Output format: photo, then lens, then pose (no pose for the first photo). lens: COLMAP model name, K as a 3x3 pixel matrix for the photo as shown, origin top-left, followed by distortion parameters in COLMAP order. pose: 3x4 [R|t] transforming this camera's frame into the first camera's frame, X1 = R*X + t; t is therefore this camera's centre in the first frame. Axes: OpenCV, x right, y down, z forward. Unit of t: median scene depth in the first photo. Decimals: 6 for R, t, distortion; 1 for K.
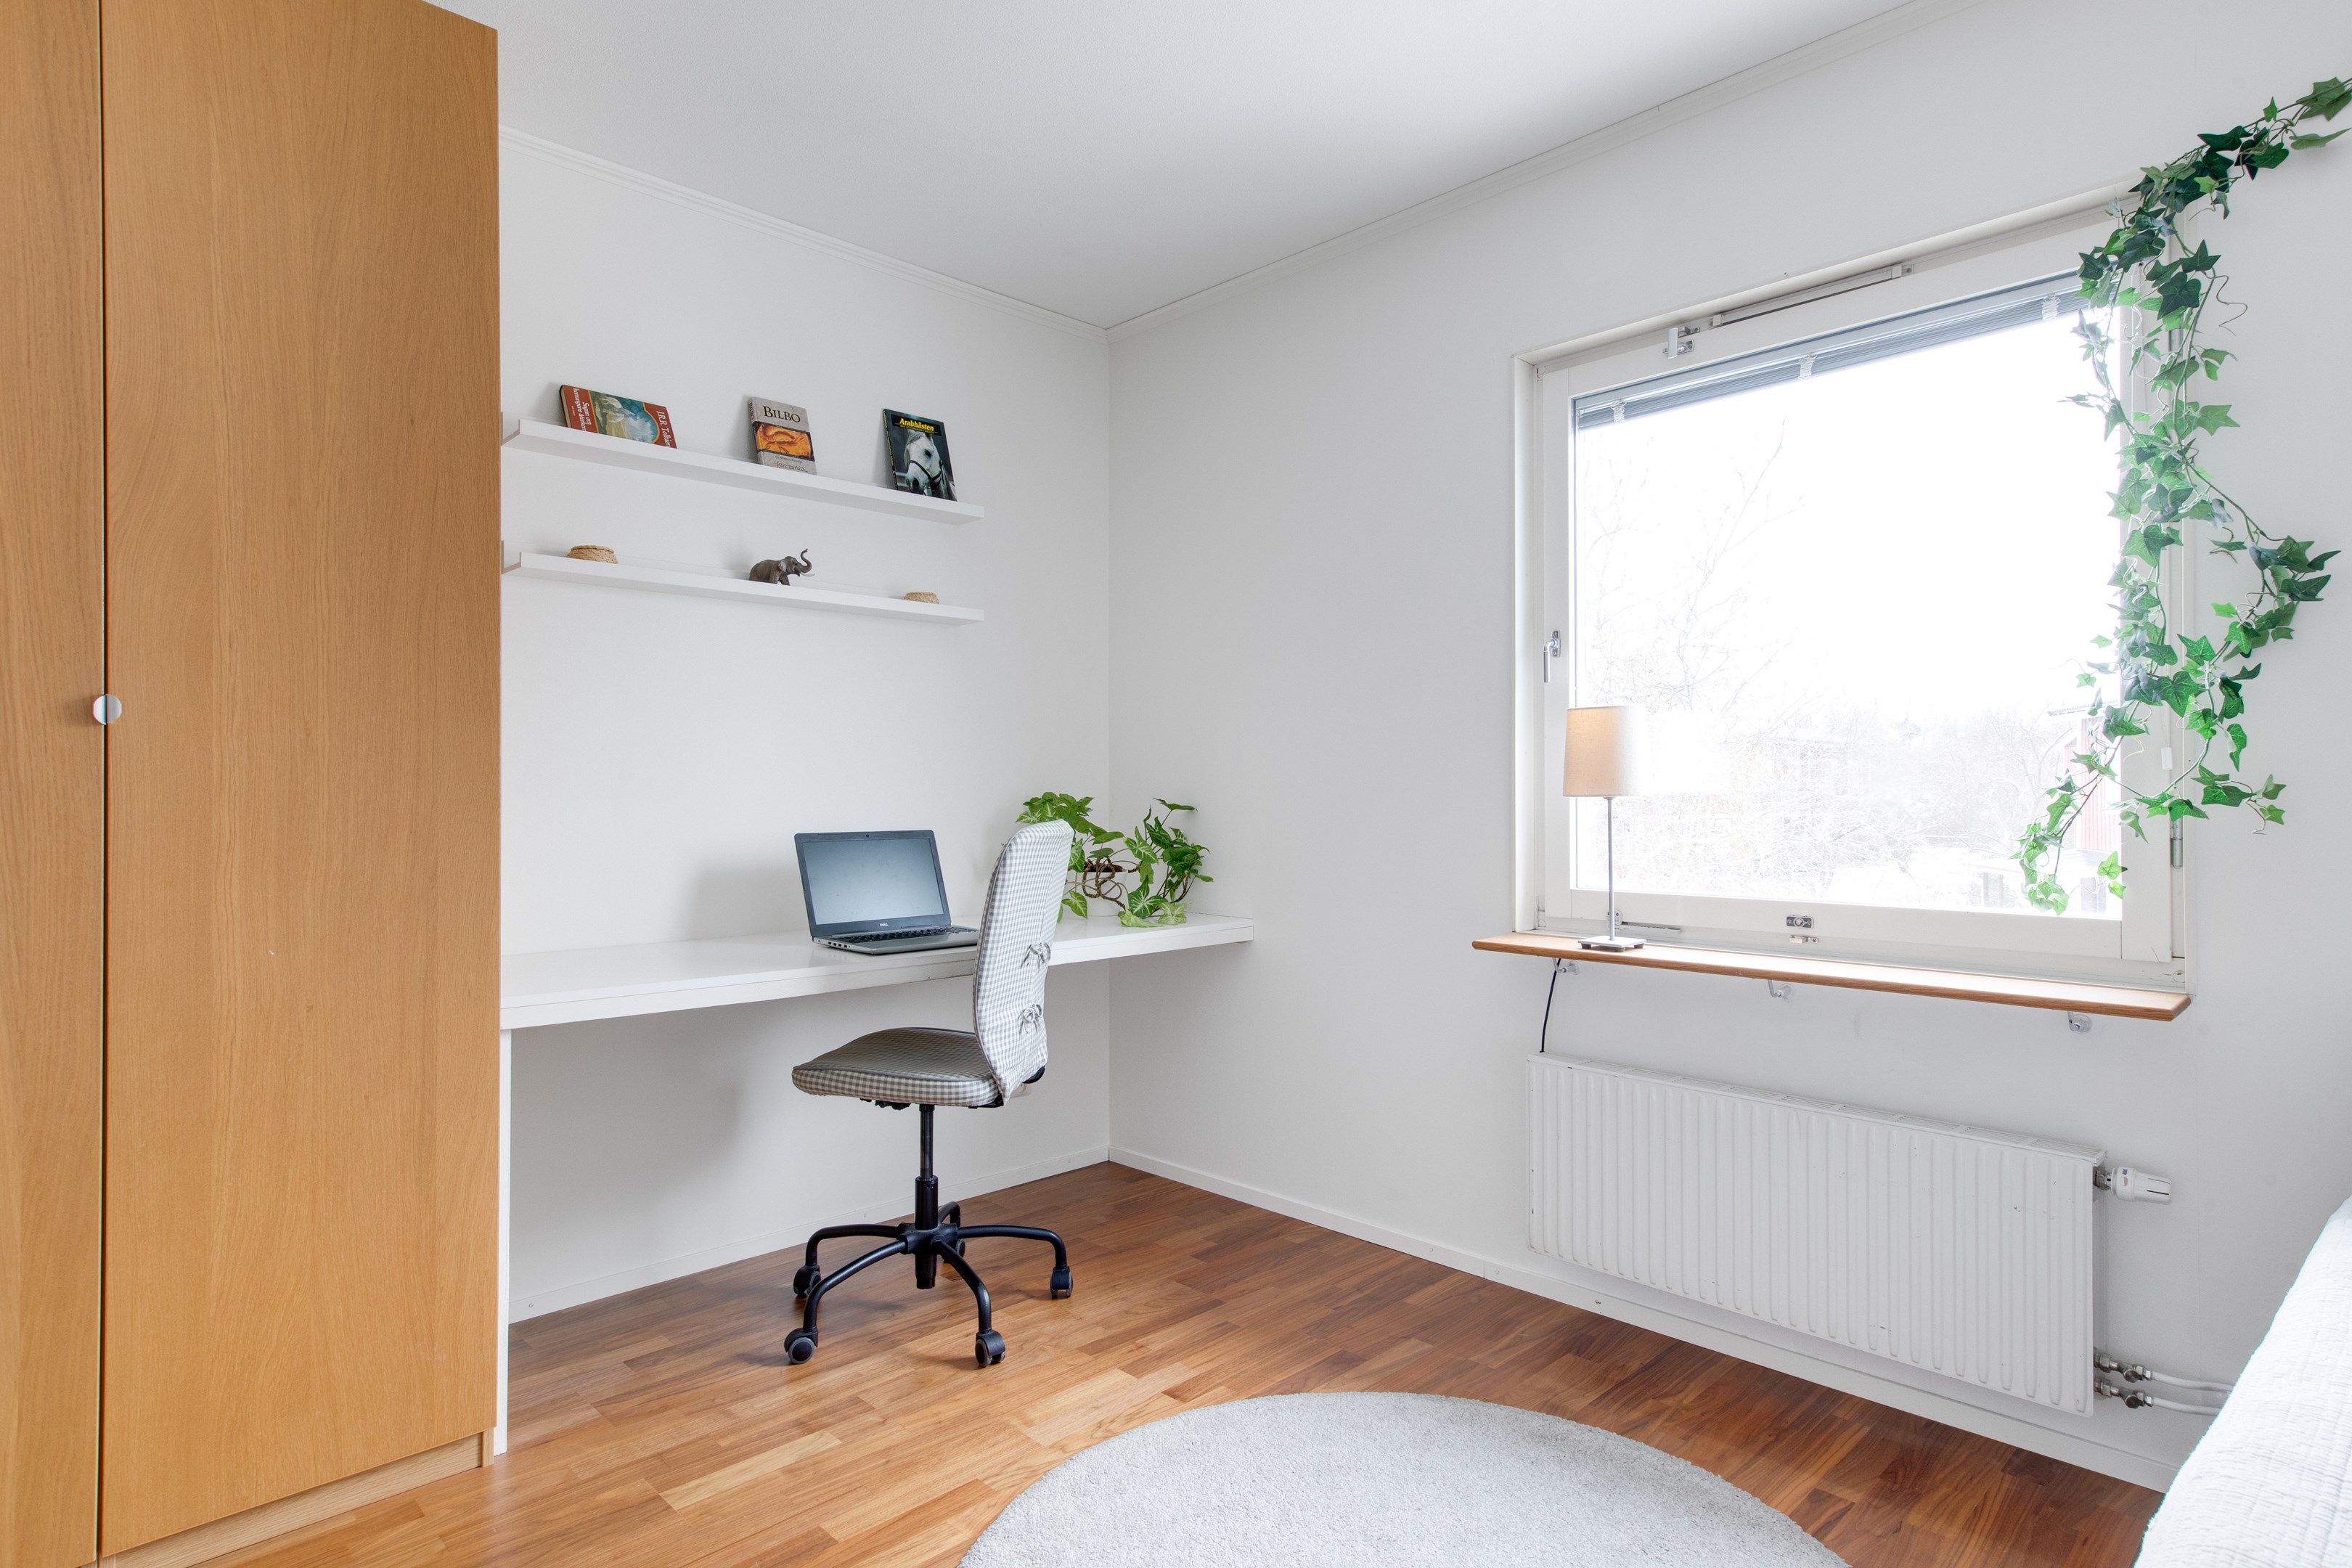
lens RADIAL K [[1258.2, 0, 1179.0], [0, 1258.2, 792.9], [0, 0, 1]] dist [0.002247, 0.000124]
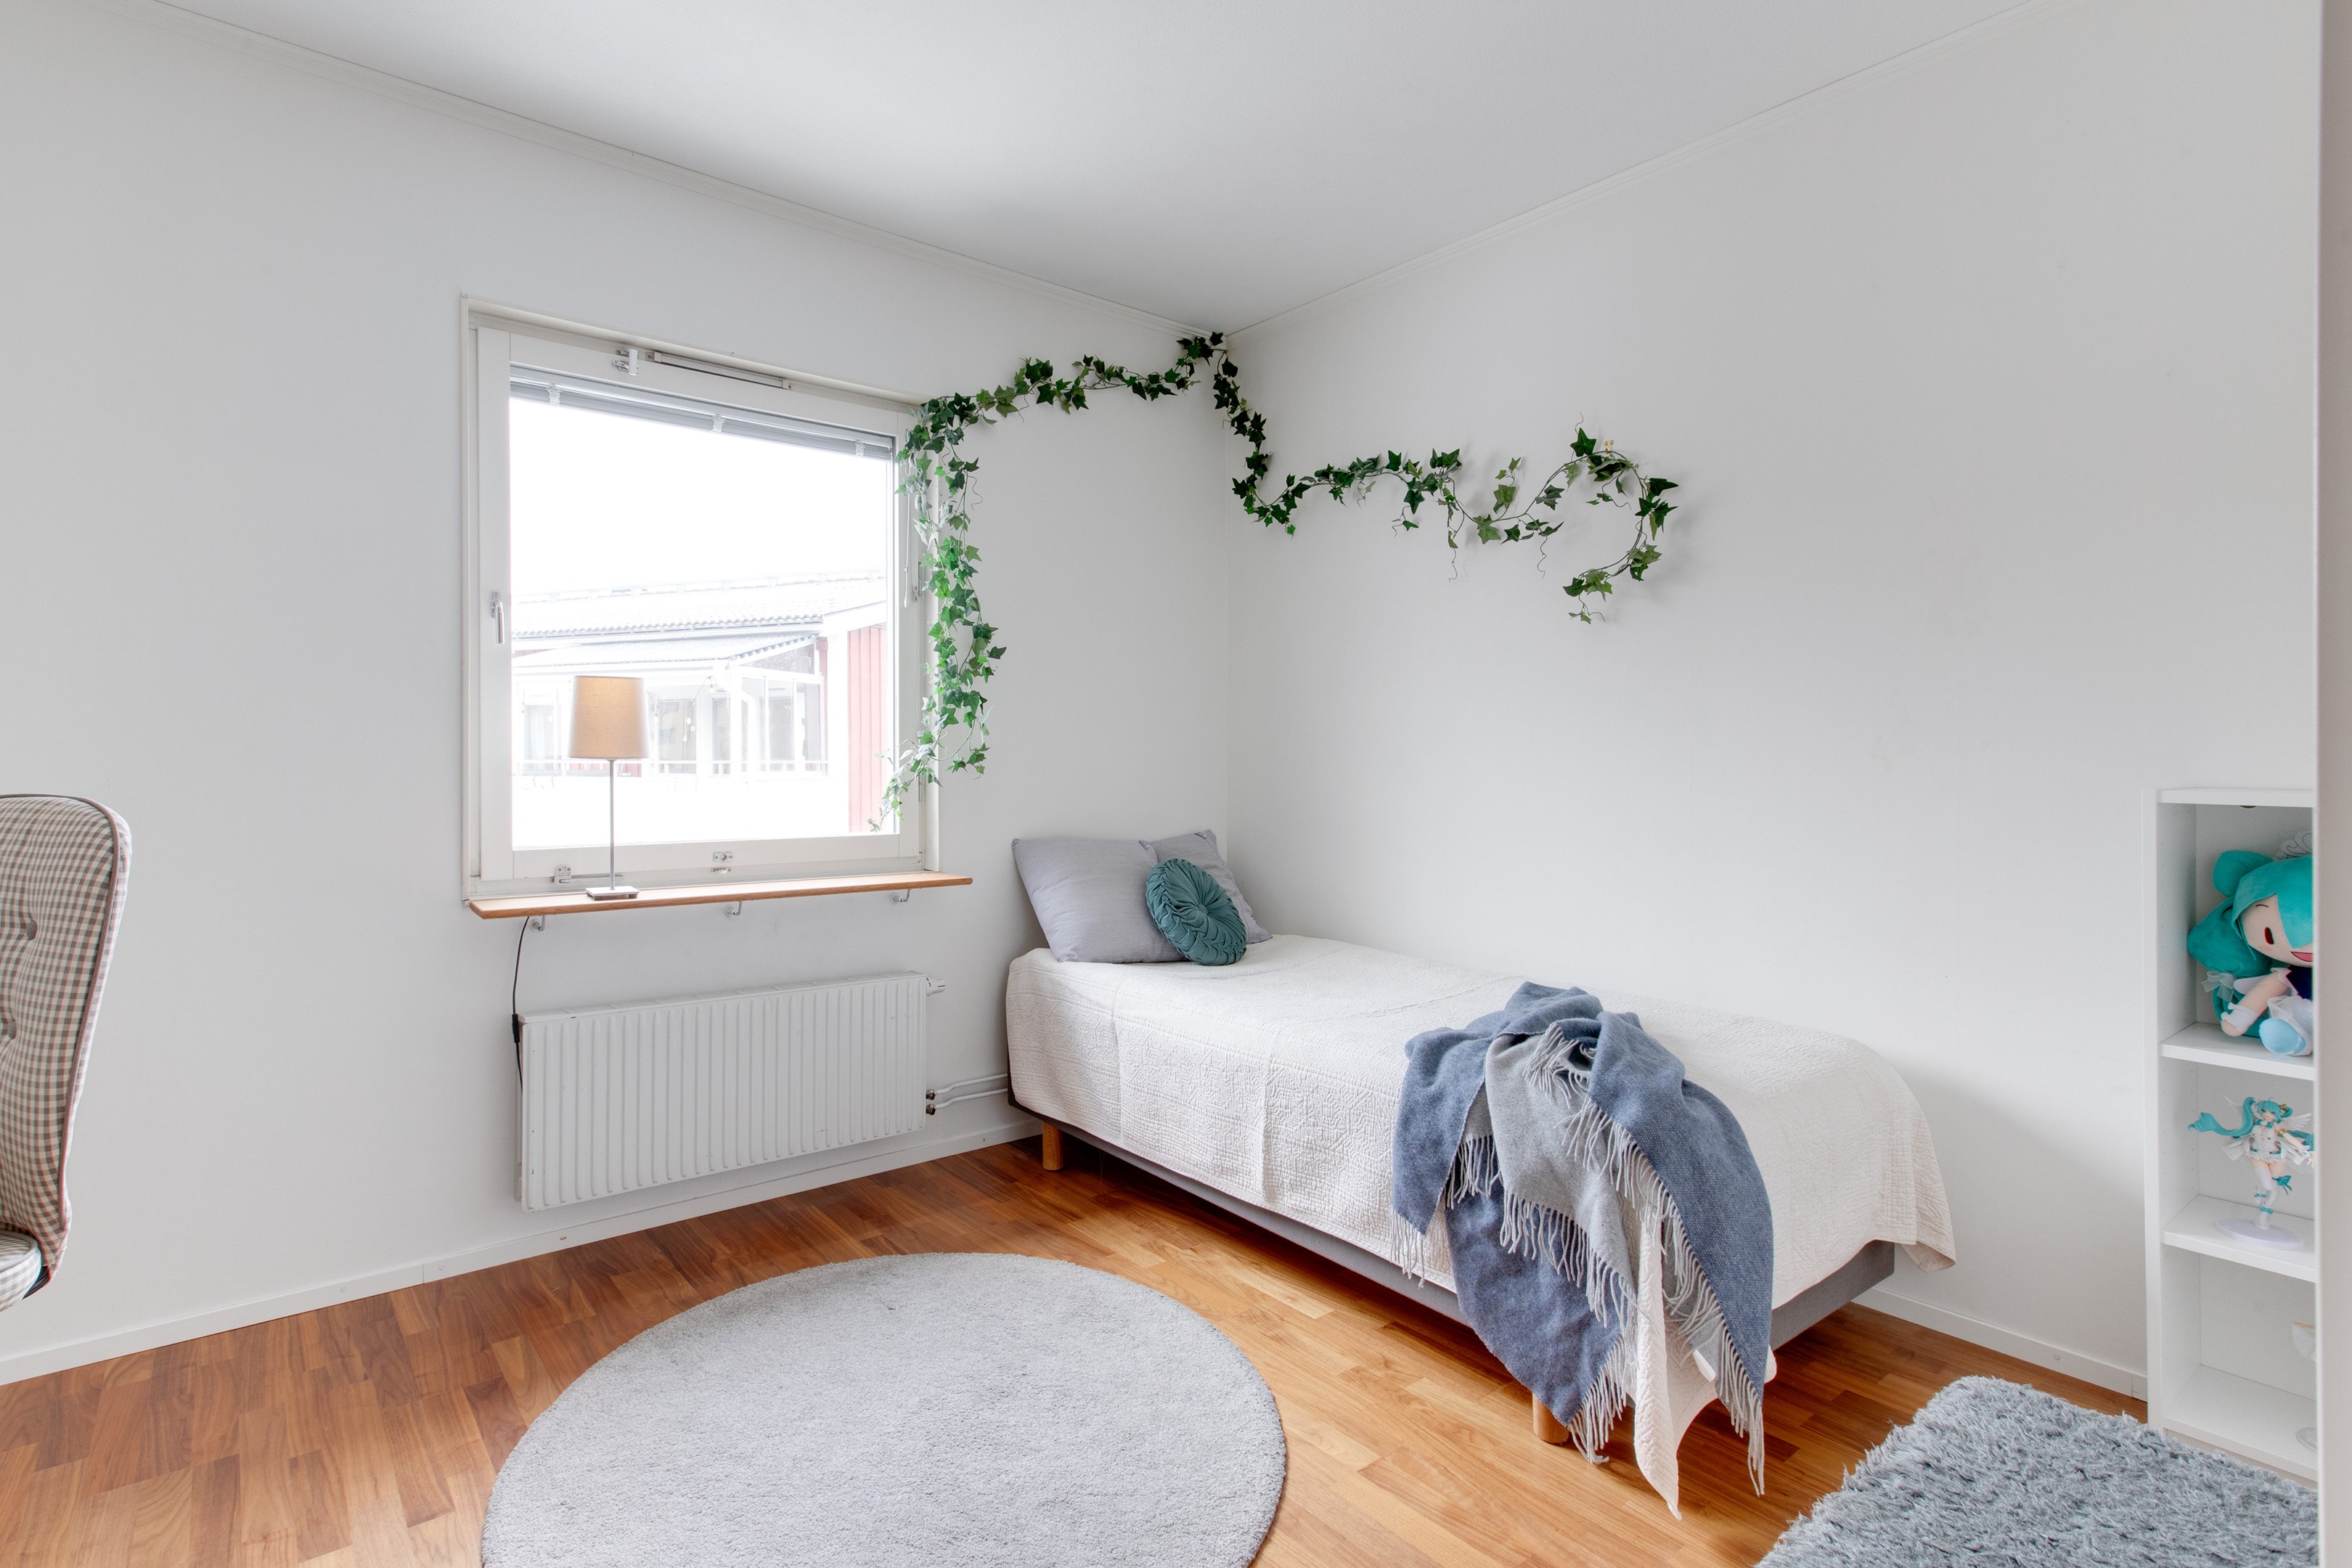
lens RADIAL K [[1147.4, 0, 1179.0], [0, 1147.4, 763.6], [0, 0, 1]] dist [0.000545, -0.000246]
pose [[0.071915, 0.000622, 0.997411, -0.624744], [0.000032, 1.000000, -0.000626, 0.008100], [-0.997411, 0.000076, 0.071915, 0.441364]]
